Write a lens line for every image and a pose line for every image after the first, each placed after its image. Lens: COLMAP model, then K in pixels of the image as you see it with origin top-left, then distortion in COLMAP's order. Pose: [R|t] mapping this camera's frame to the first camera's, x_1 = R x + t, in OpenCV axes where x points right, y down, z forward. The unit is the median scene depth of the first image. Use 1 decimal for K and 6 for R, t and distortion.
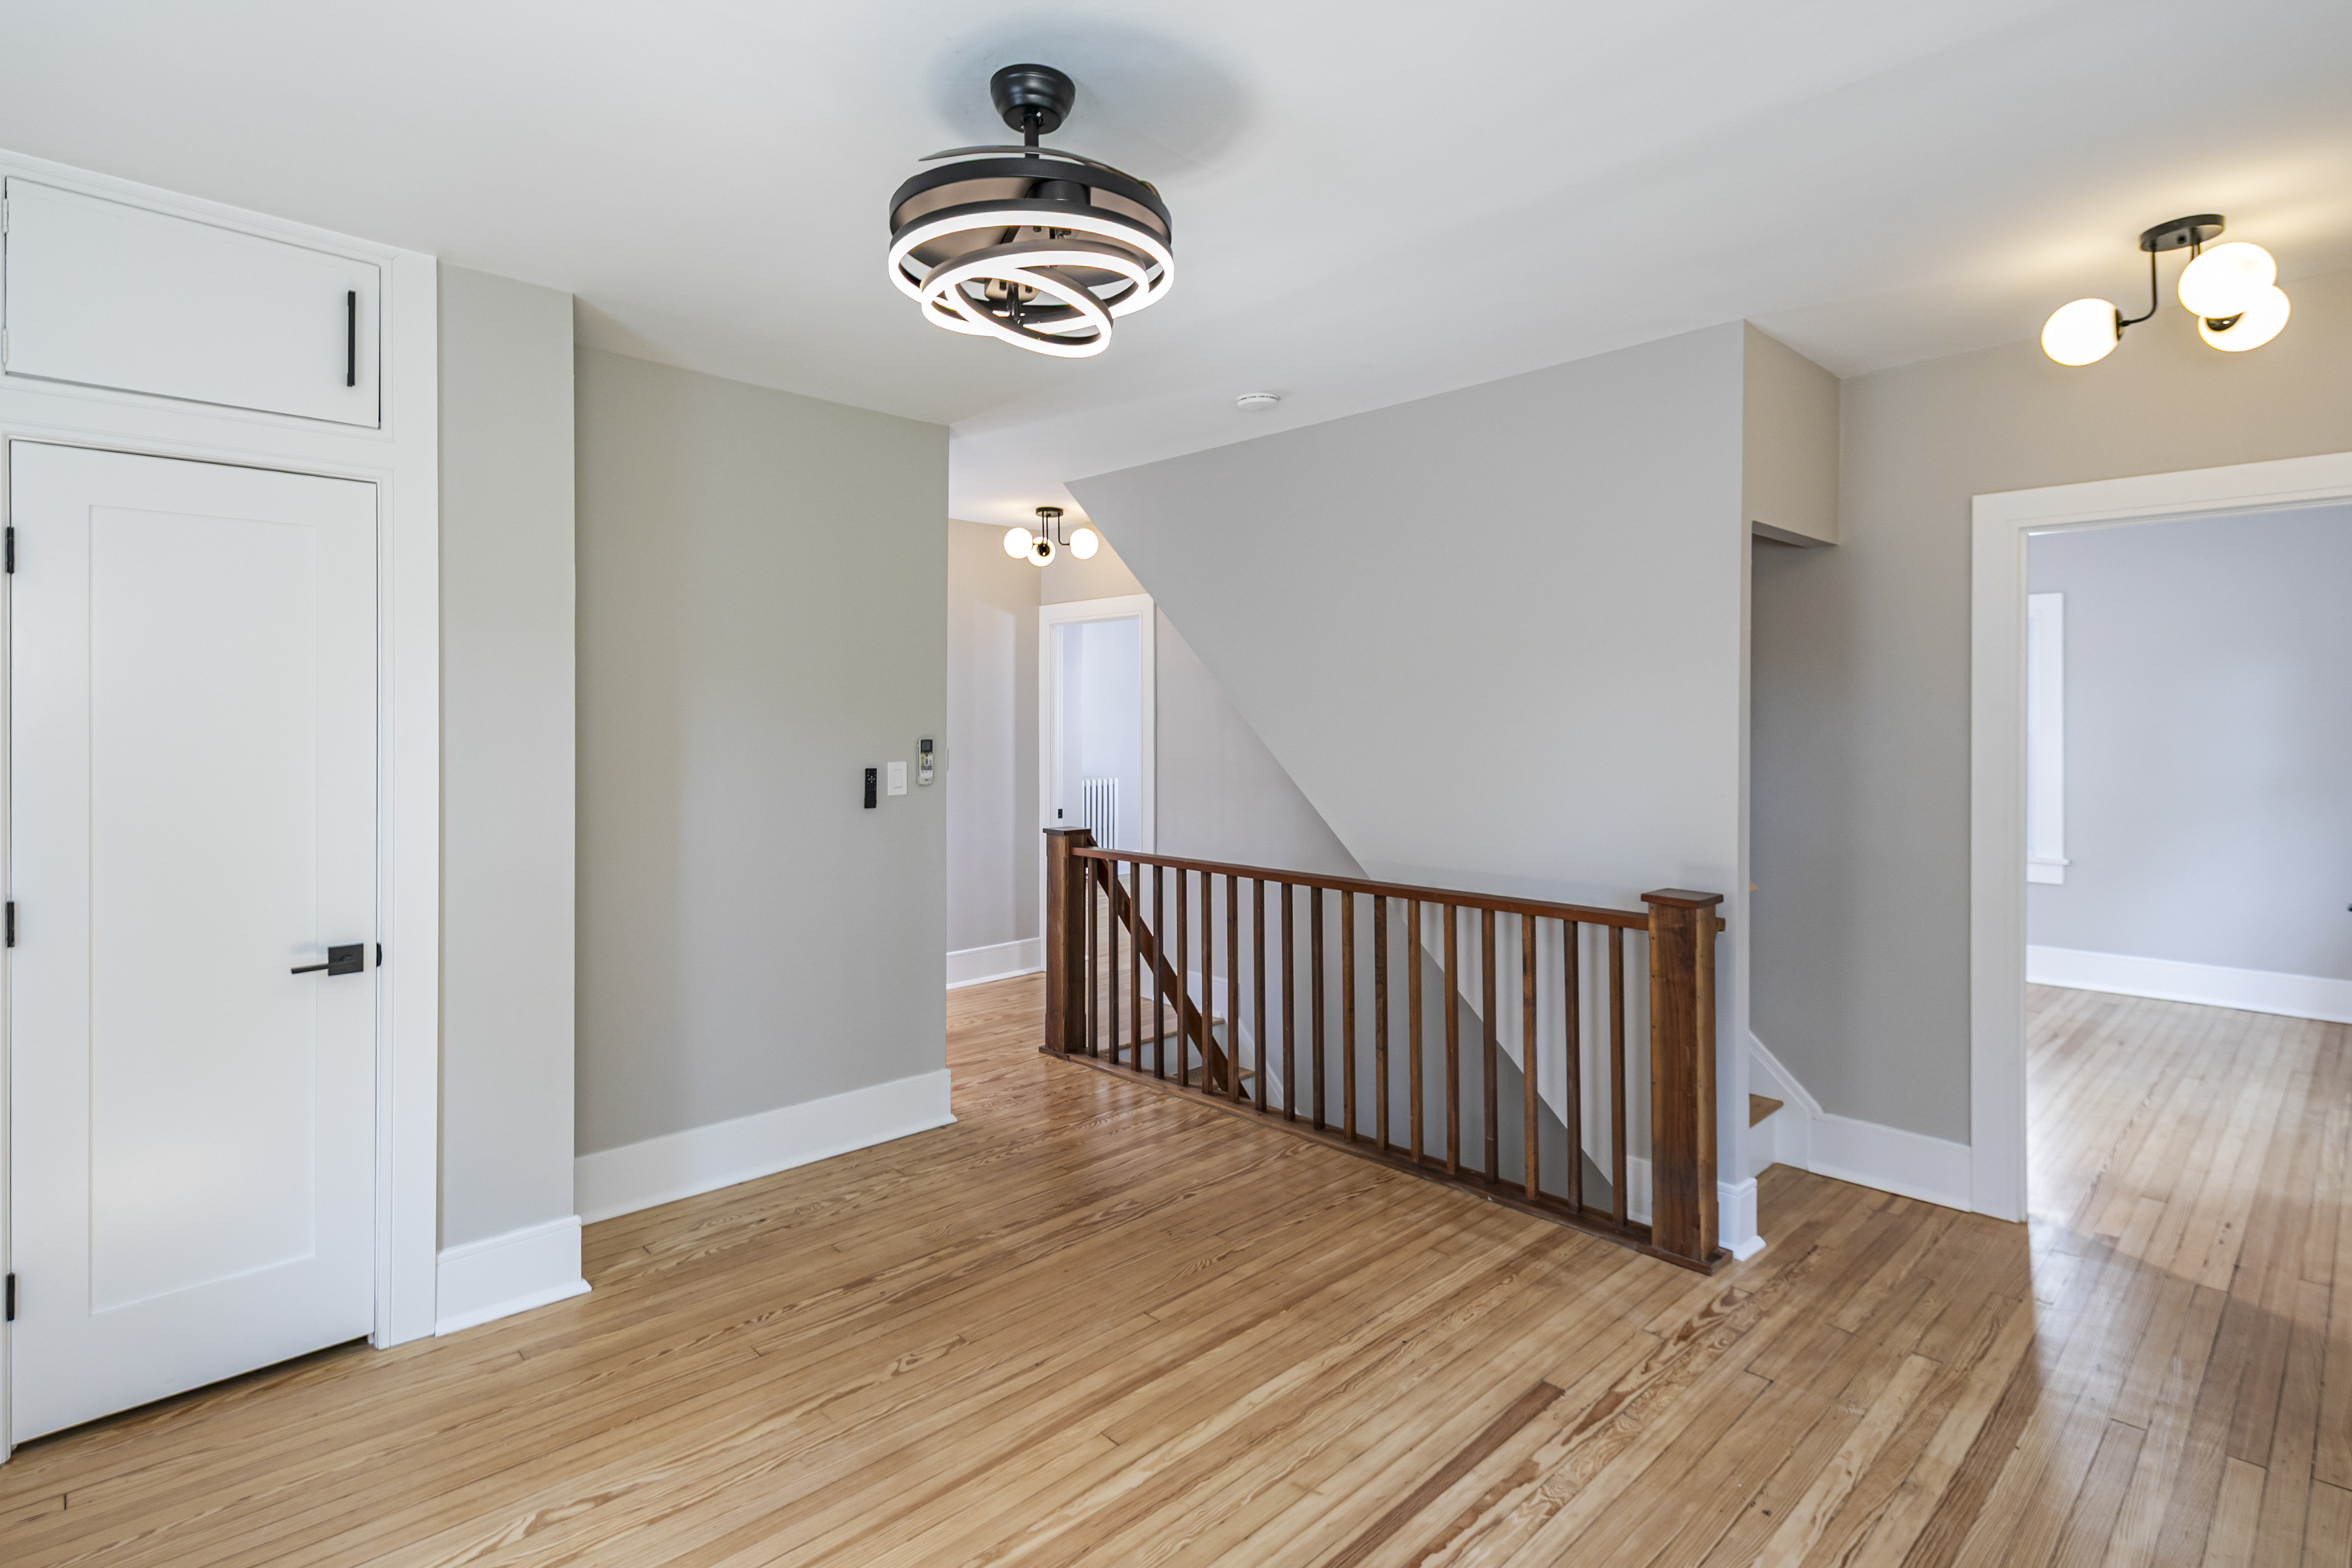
lens RADIAL K [[1179.3, 0, 1123.4], [0, 1179.3, 704.2], [0, 0, 1]] dist [0.012754, -0.006825]
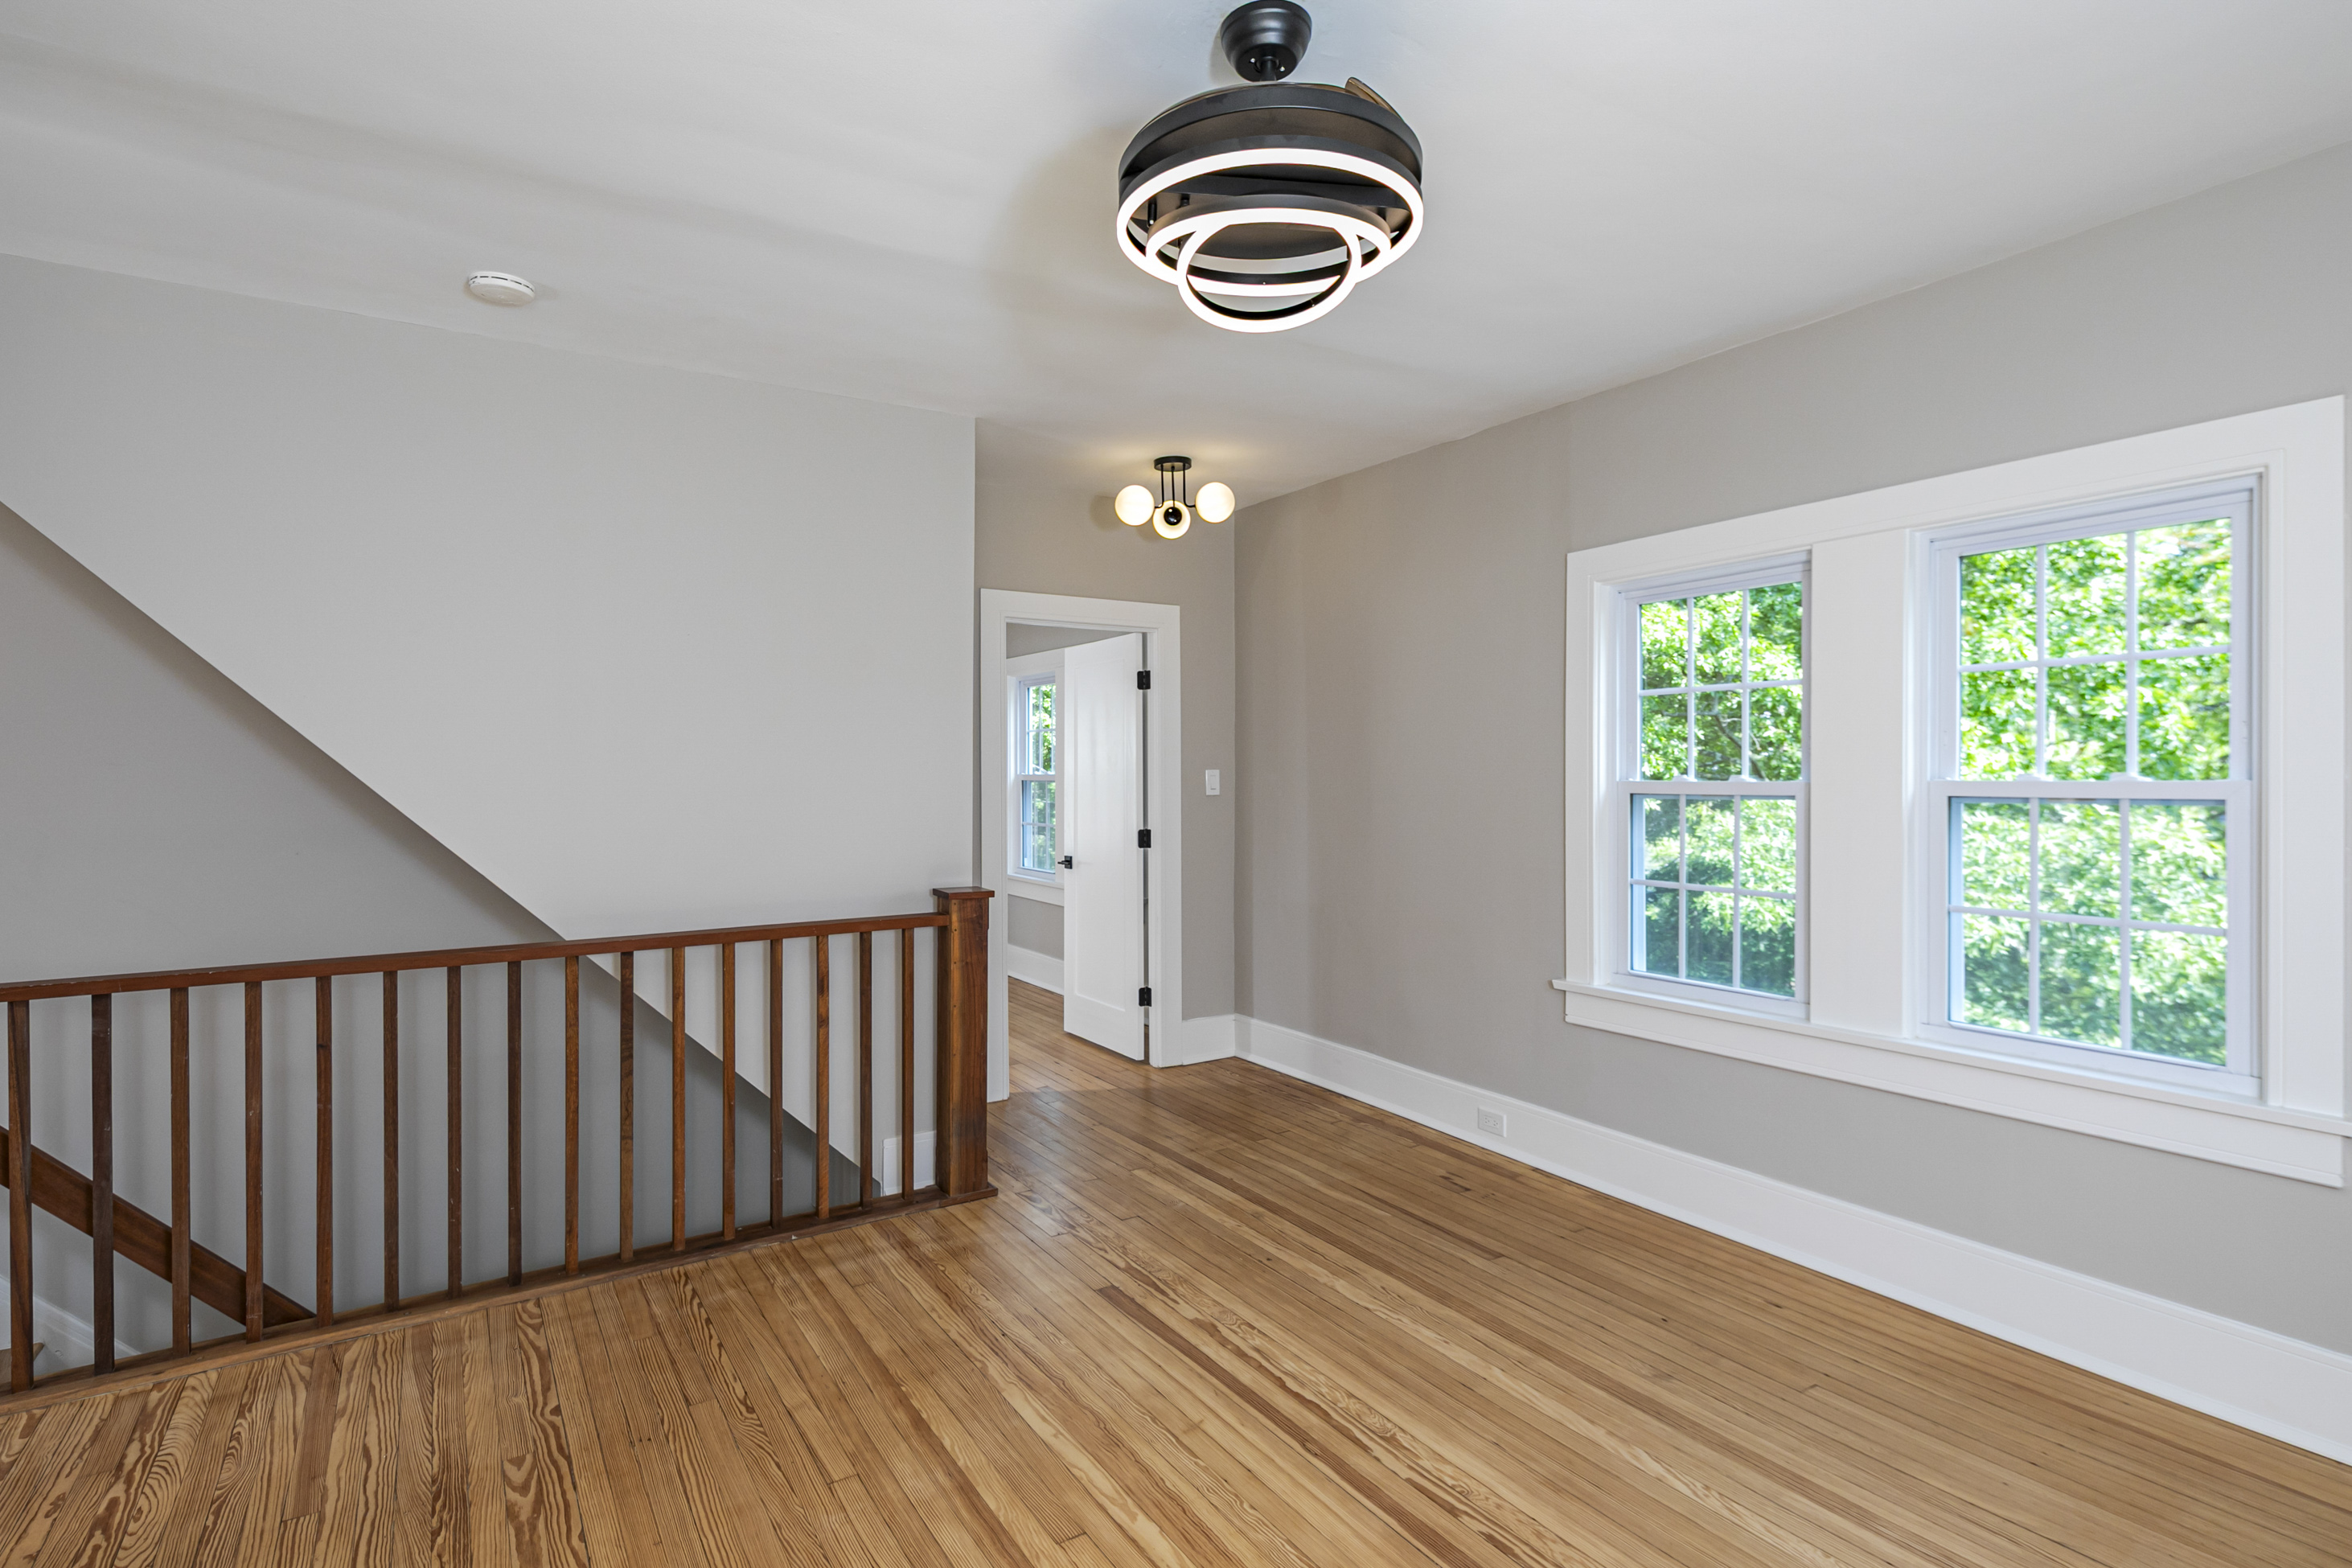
lens RADIAL K [[1179.3, 0, 1183.2], [0, 1179.3, 770.2], [0, 0, 1]] dist [0.012754, -0.006825]
pose [[0.152178, 0.002585, 0.988350, -0.791809], [-0.007466, 0.999971, -0.001466, 0.049089], [-0.988325, -0.007156, 0.152193, 0.722417]]
